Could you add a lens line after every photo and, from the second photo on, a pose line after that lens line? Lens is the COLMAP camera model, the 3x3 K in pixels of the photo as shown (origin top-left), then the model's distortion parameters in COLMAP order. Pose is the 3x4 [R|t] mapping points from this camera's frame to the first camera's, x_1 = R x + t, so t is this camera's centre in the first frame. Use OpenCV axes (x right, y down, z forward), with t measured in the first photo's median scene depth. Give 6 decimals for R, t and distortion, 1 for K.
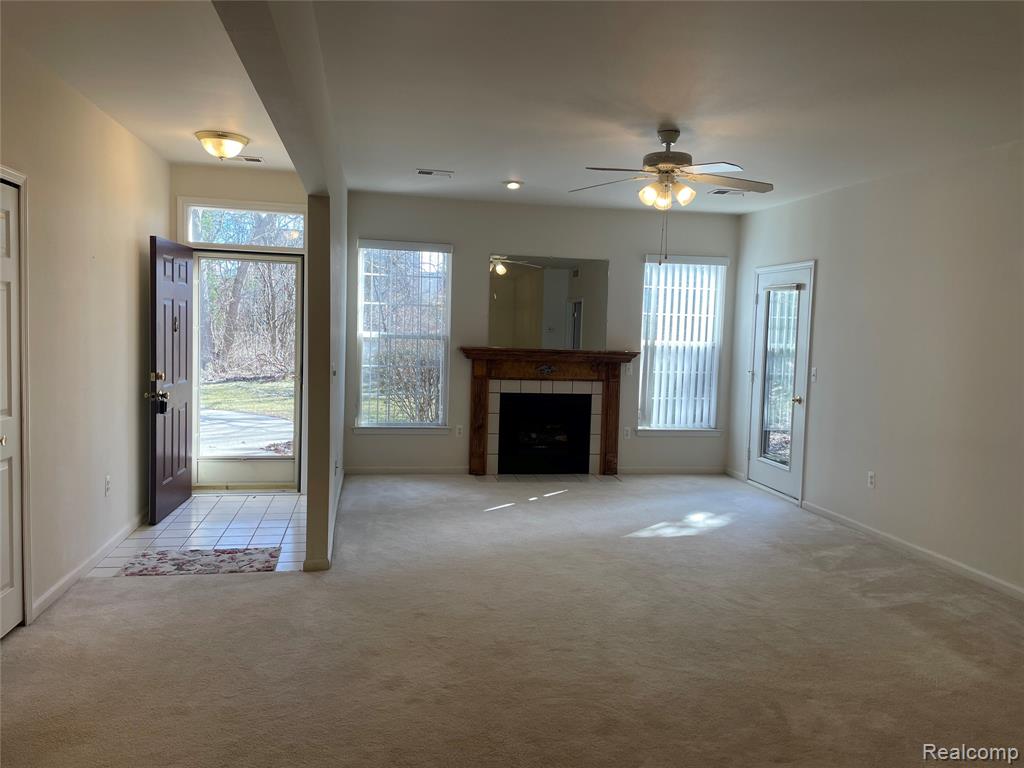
lens RADIAL K [[776.7, 0, 512.0], [0, 776.7, 384.0], [0, 0, 1]] dist [-0.000592, 0.000479]
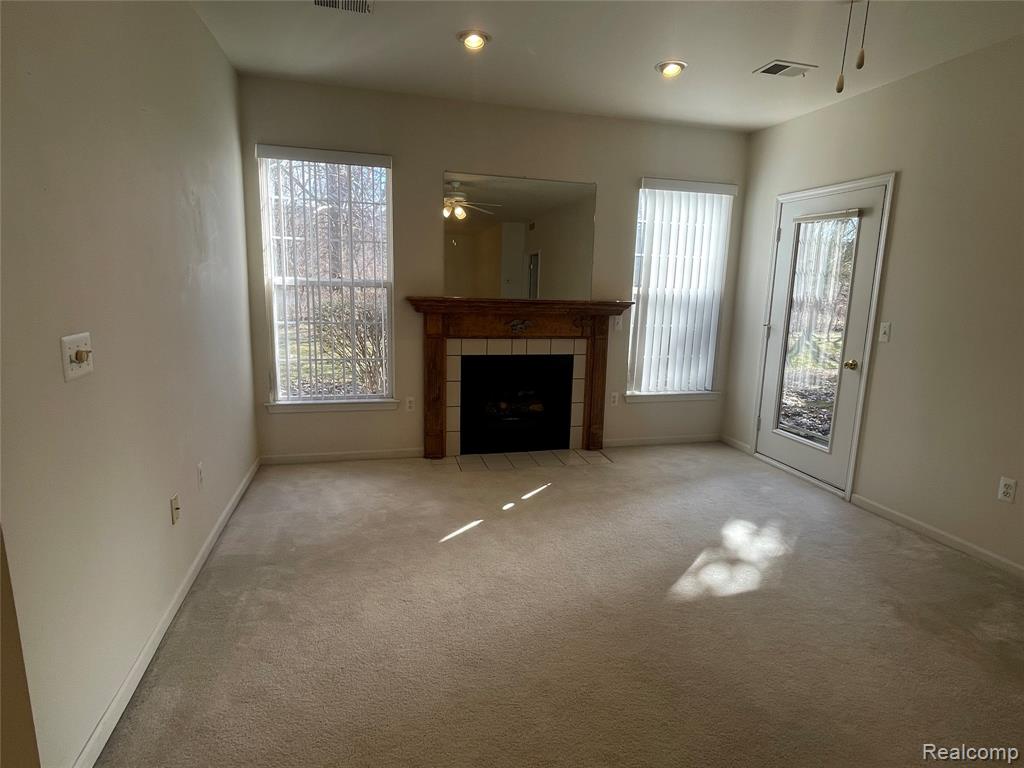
lens RADIAL K [[551.3, 0, 515.3], [0, 551.3, 384.3], [0, 0, 1]] dist [-0.004465, -0.001372]
pose [[0.996915, -0.017455, 0.076520, -0.003539], [0.009087, 0.994070, 0.108364, -0.019363], [-0.077958, -0.107335, 0.991162, 0.432163]]
